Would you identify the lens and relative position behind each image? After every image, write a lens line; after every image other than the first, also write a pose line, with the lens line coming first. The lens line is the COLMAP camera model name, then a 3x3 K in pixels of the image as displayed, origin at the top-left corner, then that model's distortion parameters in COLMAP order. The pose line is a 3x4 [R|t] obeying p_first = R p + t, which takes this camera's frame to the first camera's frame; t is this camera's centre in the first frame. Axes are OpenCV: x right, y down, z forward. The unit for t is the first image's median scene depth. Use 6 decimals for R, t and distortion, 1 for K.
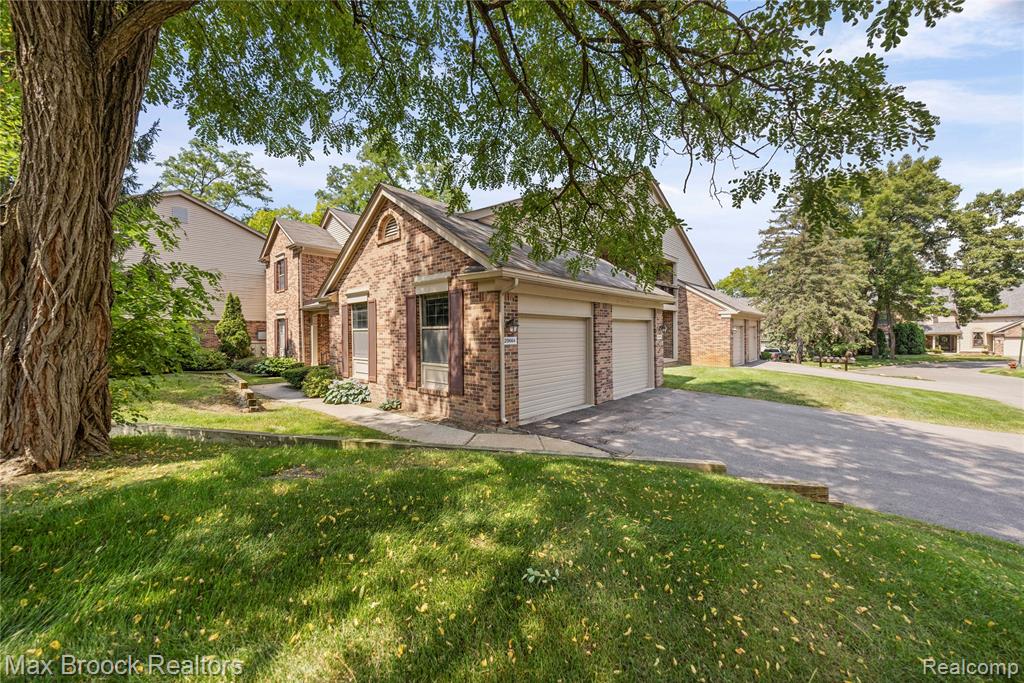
lens RADIAL K [[378.2, 0, 513.0], [0, 378.2, 337.8], [0, 0, 1]] dist [0.000410, 0.000263]
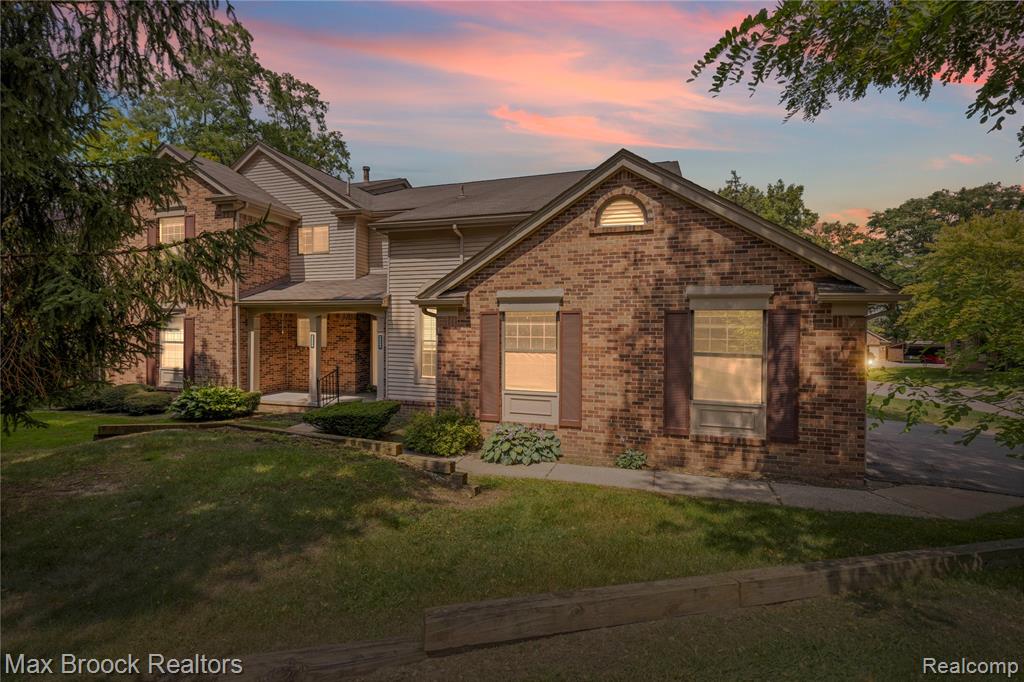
lens RADIAL K [[464.6, 0, 509.9], [0, 464.6, 336.9], [0, 0, 1]] dist [0.003769, -0.004069]
pose [[0.917996, 0.009750, 0.396470, -0.891560], [-0.010092, 0.999948, -0.001223, -0.053279], [-0.396462, -0.002878, 0.918047, 0.284231]]
